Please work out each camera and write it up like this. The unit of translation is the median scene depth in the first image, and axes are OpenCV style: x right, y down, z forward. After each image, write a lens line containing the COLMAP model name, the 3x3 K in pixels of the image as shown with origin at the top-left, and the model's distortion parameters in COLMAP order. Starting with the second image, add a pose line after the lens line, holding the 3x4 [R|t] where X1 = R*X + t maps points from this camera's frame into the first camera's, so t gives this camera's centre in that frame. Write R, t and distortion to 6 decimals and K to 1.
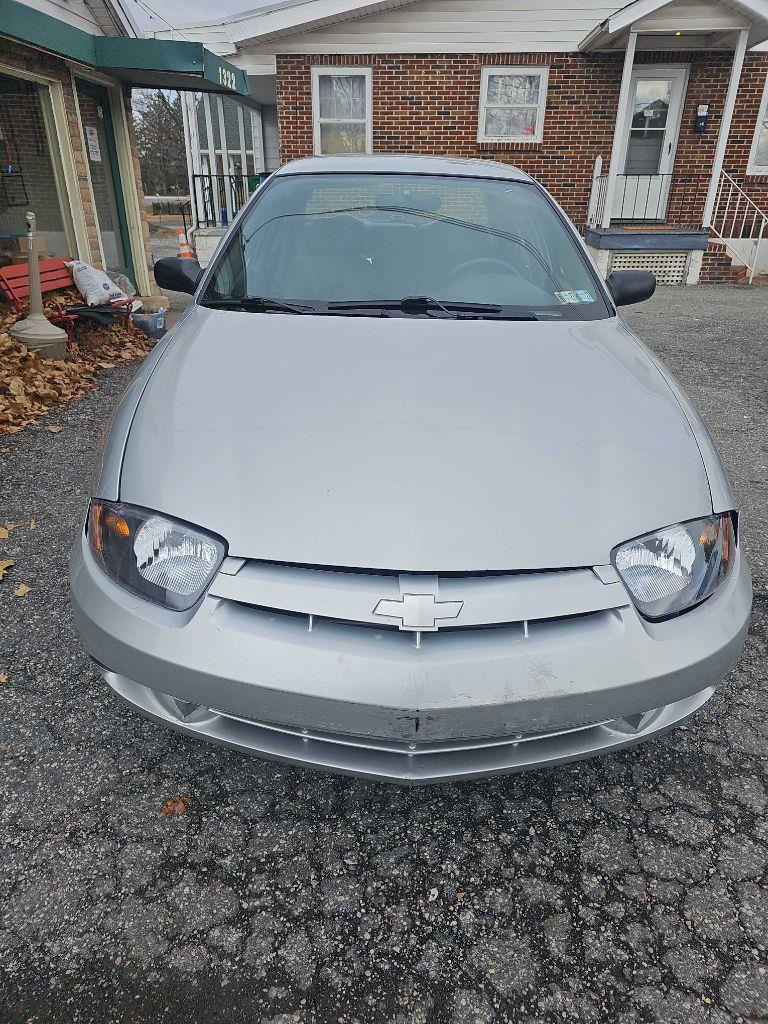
lens RADIAL K [[682.4, 0, 379.3], [0, 682.4, 522.6], [0, 0, 1]] dist [0.021462, -0.011202]
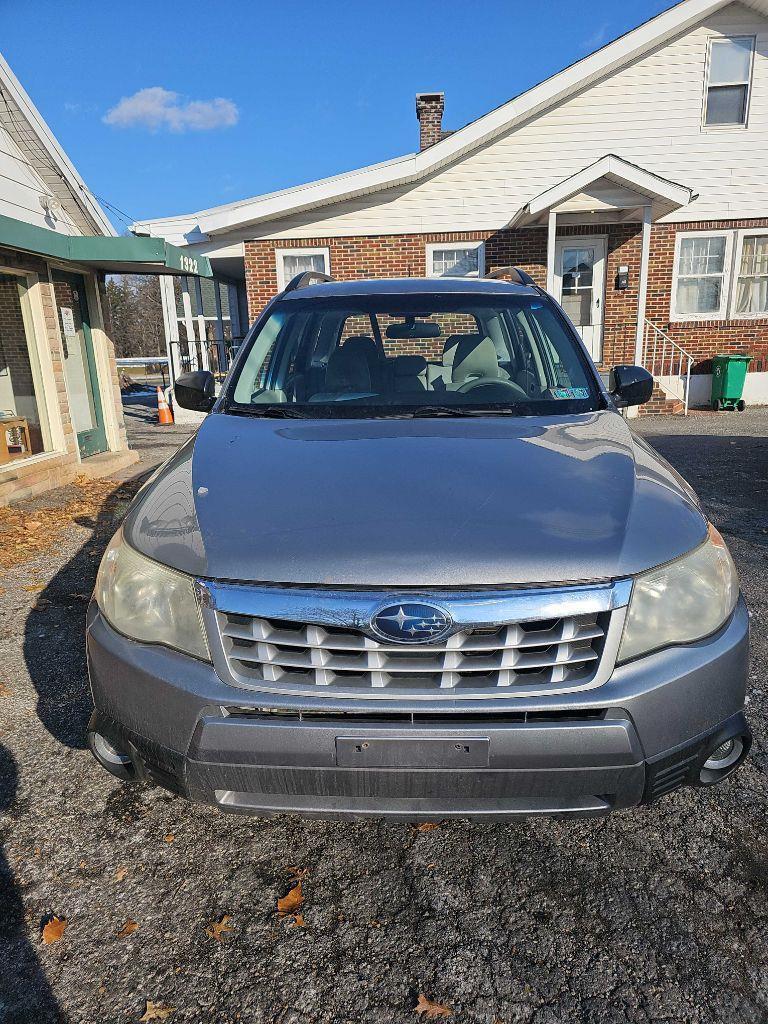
lens RADIAL K [[682.4, 0, 384.3], [0, 682.4, 522.2], [0, 0, 1]] dist [0.020725, -0.007597]
pose [[0.998636, -0.046889, 0.022978, 0.033330], [0.050454, 0.979843, -0.193295, 0.002383], [-0.013452, 0.194191, 0.980872, -0.017838]]
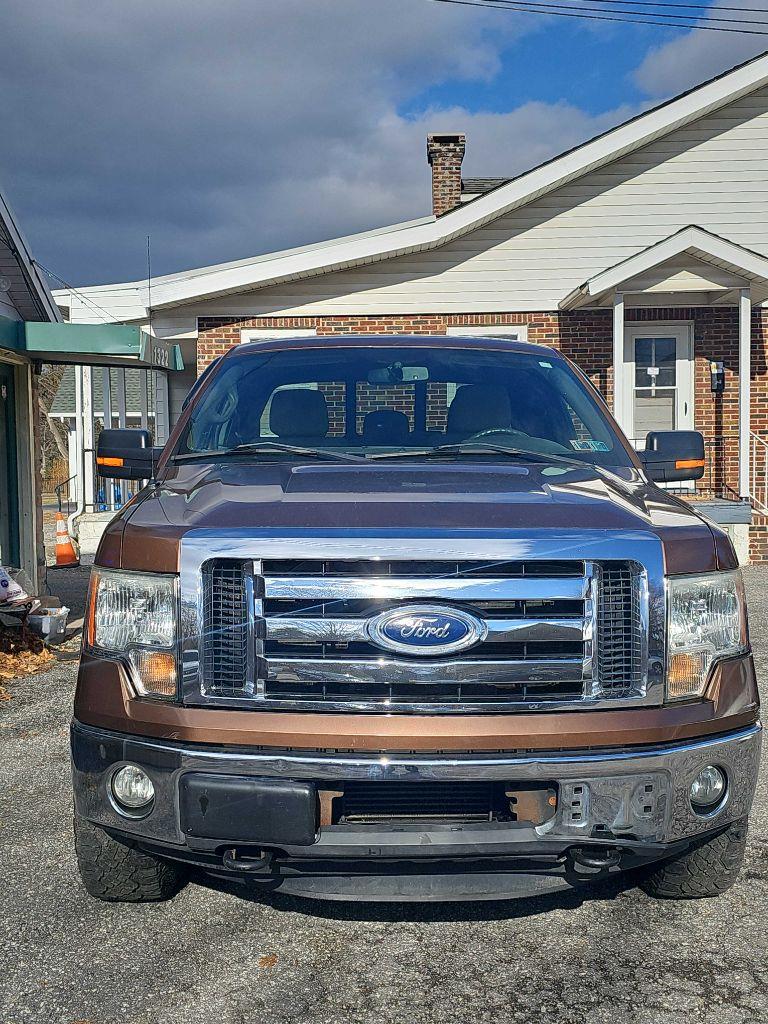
lens RADIAL K [[1113.5, 0, 375.2], [0, 1113.5, 498.5], [0, 0, 1]] dist [0.095287, -0.128363]
pose [[0.998058, -0.024164, 0.057408, -0.020881], [0.045057, 0.916461, -0.397578, 0.062586], [-0.043005, 0.399393, 0.915771, -0.154377]]
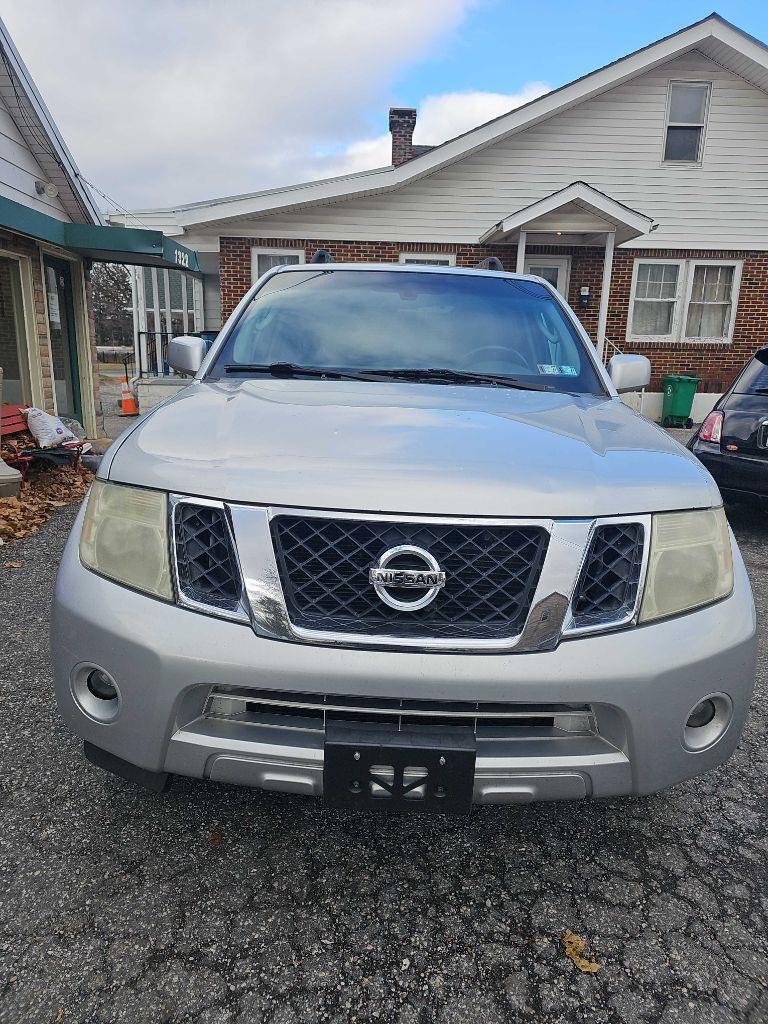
lens RADIAL K [[682.0, 0, 379.9], [0, 682.0, 507.5], [0, 0, 1]] dist [0.024989, -0.016093]
pose [[0.994403, -0.008714, 0.105297, -0.010069], [0.031244, 0.976276, -0.214262, 0.008460], [-0.100932, 0.216353, 0.971084, -0.031987]]
